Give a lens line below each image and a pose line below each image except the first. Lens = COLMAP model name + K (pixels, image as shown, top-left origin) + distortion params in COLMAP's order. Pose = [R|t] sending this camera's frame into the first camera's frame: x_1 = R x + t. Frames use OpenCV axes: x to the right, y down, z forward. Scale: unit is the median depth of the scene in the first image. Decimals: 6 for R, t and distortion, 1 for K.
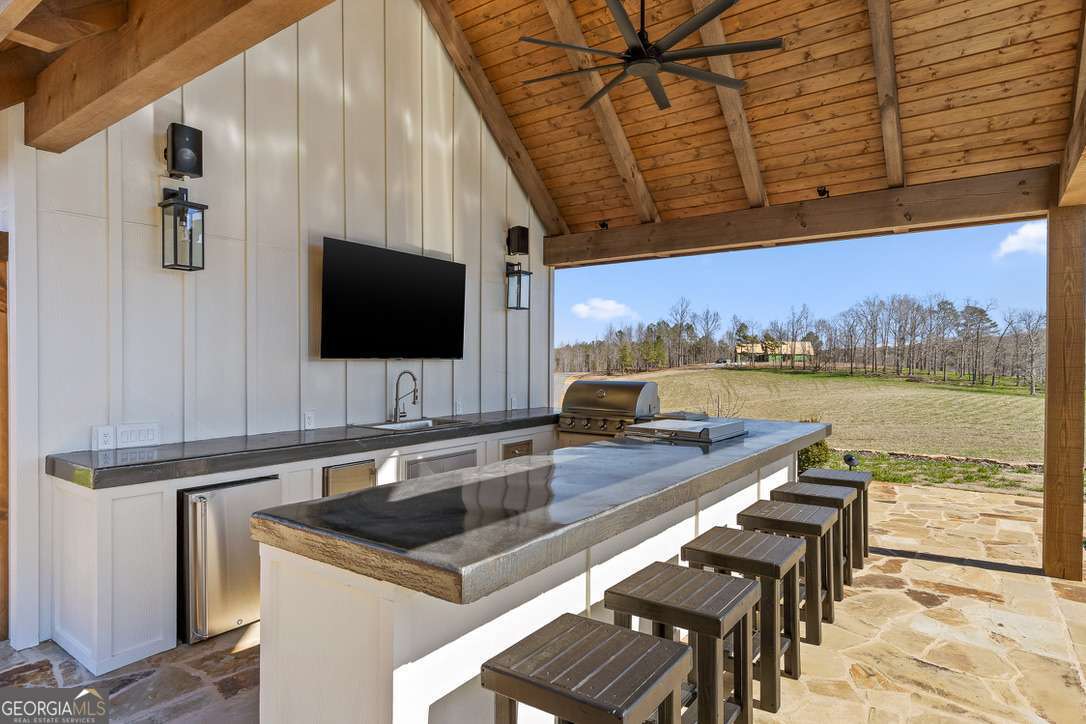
lens RADIAL K [[611.7, 0, 537.3], [0, 611.7, 368.1], [0, 0, 1]] dist [0.003418, -0.000556]
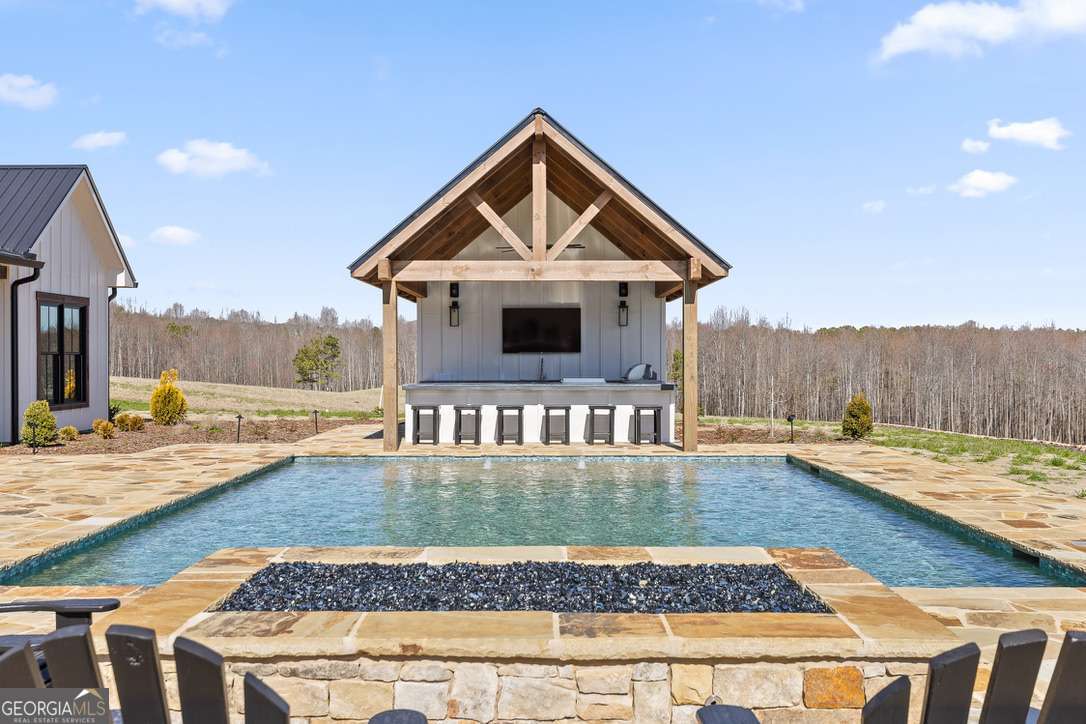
lens RADIAL K [[1035.0, 0, 543.6], [0, 1035.0, 362.7], [0, 0, 1]] dist [0.000290, 0.000000]
pose [[0.583864, 0.000406, -0.811851, 2.362802], [-0.003539, 0.999992, -0.002045, 0.024205], [0.811843, 0.004067, 0.583861, -1.039652]]
